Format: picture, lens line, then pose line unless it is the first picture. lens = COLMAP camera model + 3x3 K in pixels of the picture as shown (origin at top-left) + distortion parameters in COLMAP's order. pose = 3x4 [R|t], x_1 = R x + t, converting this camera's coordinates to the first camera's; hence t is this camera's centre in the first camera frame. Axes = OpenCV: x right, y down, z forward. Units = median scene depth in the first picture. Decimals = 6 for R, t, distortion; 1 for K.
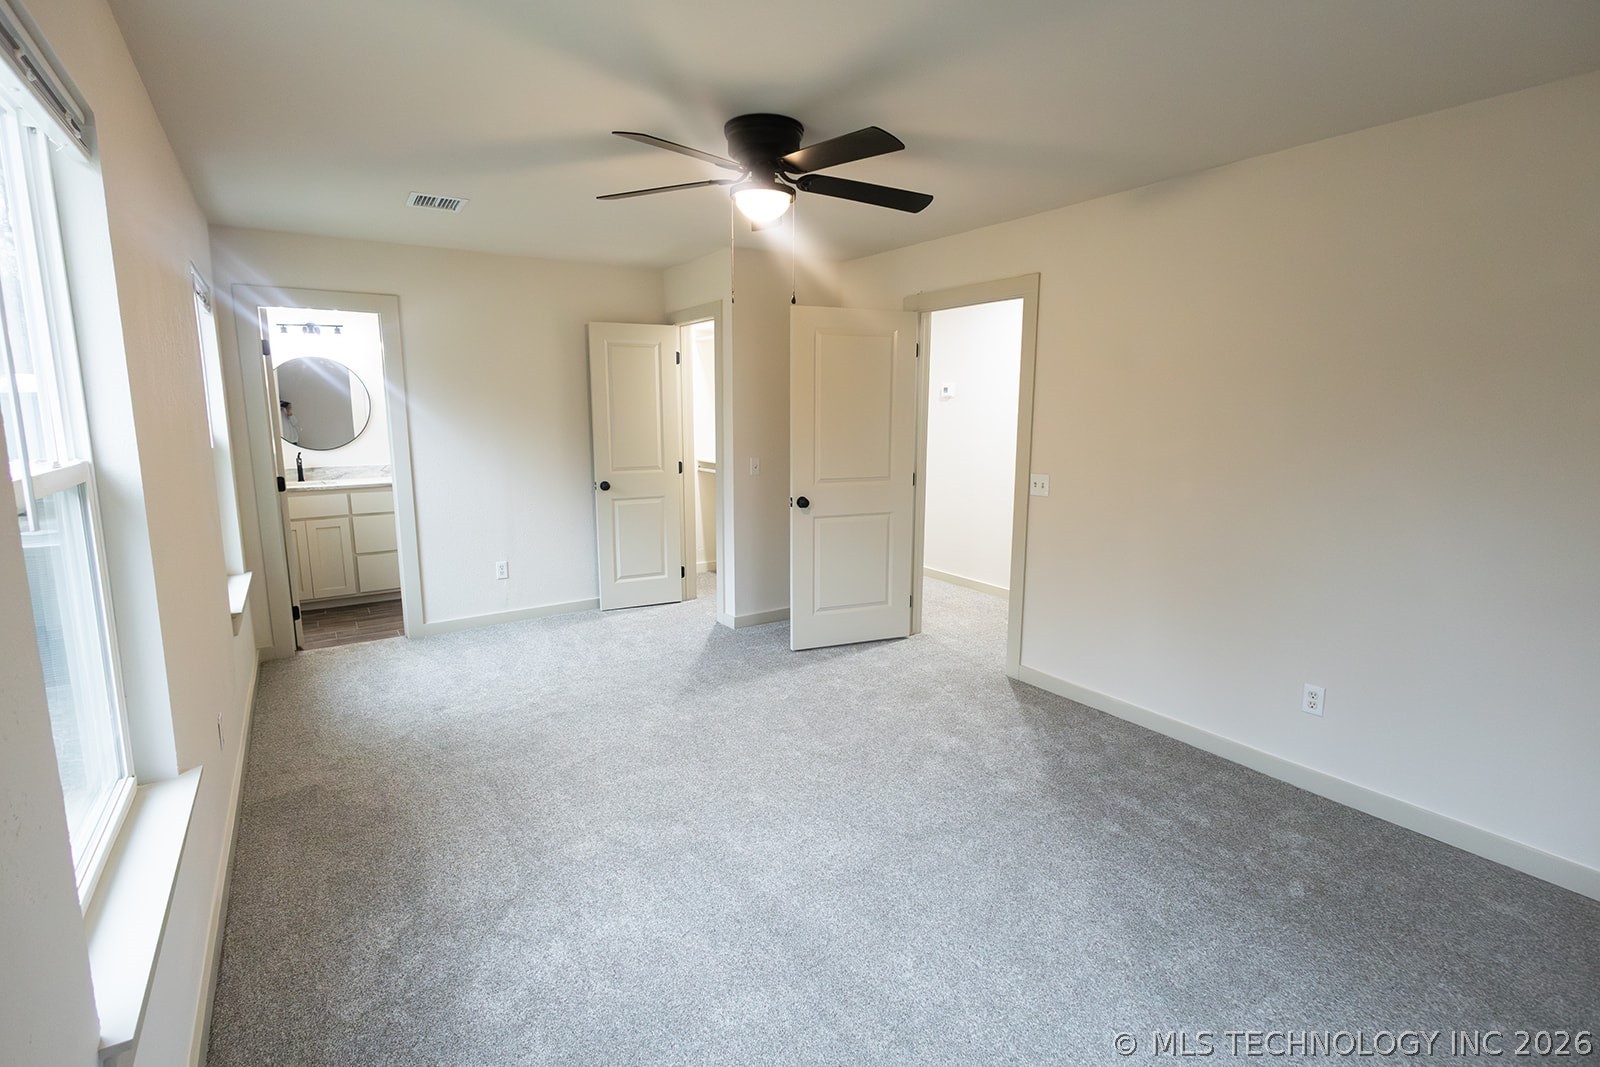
lens RADIAL K [[733.2, 0, 793.8], [0, 733.2, 525.5], [0, 0, 1]] dist [0.001066, 0.000657]
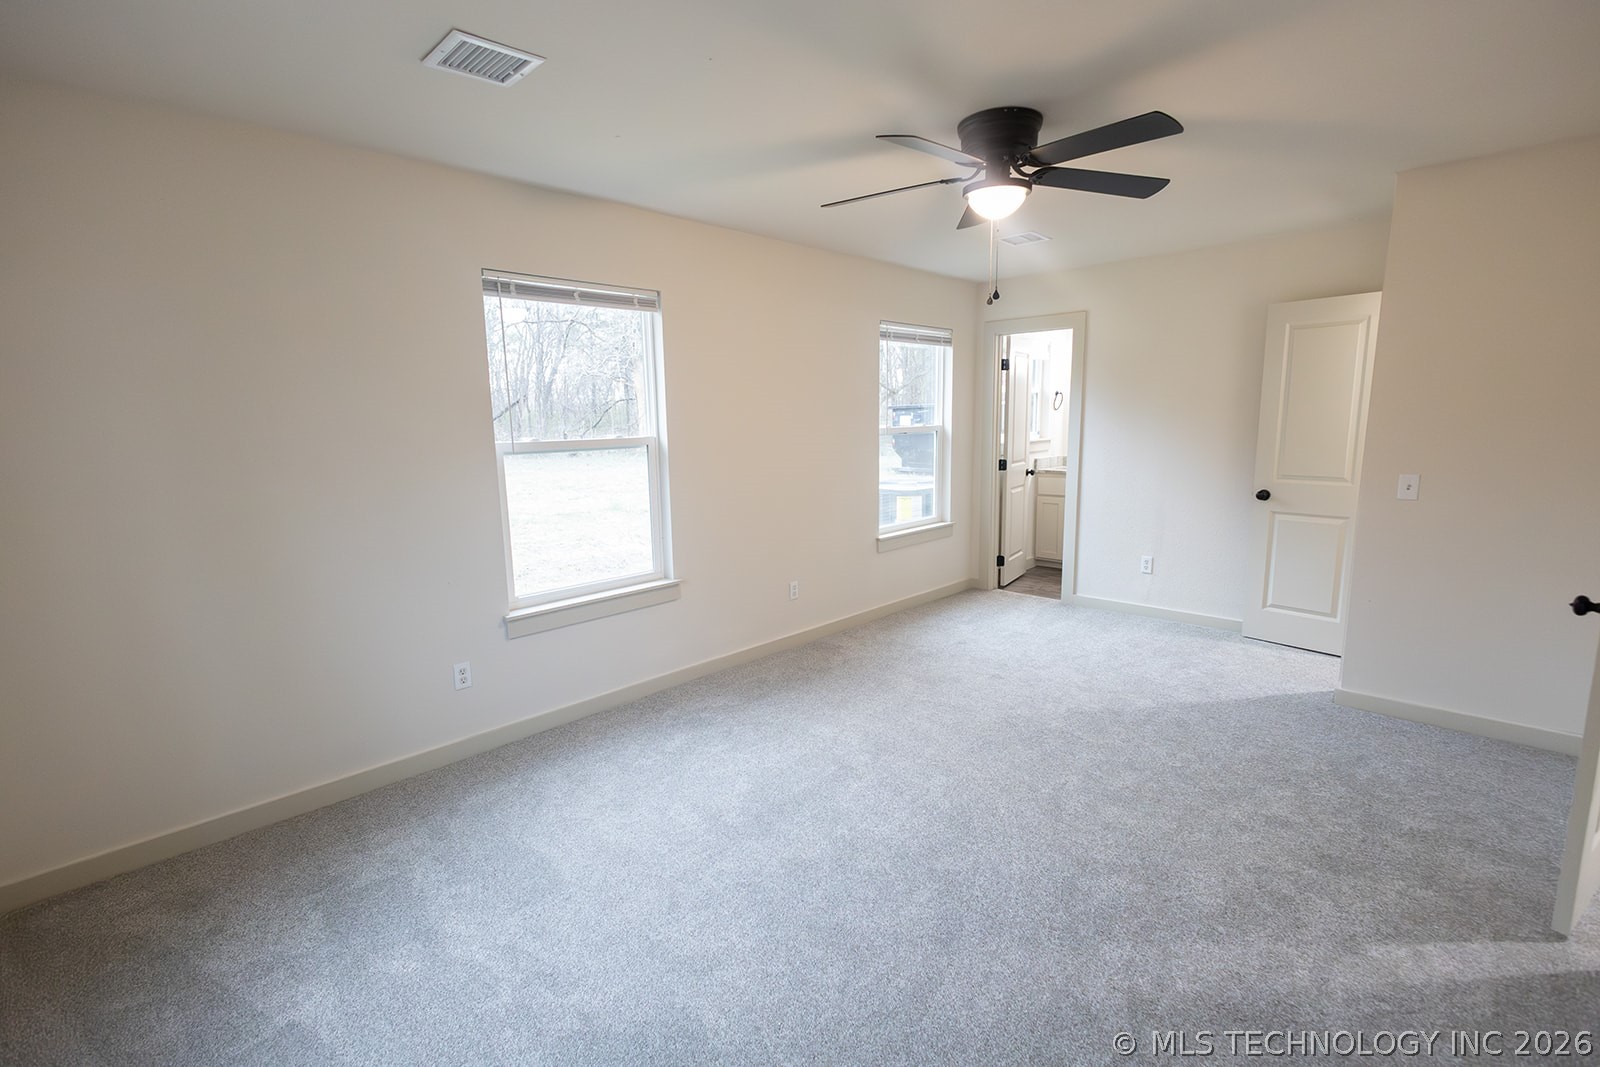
lens RADIAL K [[733.2, 0, 801.1], [0, 733.2, 521.4], [0, 0, 1]] dist [0.001066, 0.000657]
pose [[0.219398, 0.140169, -0.965514, 0.525049], [-0.134479, 0.984524, 0.112371, -0.053816], [0.966323, 0.105187, 0.234852, 0.312679]]
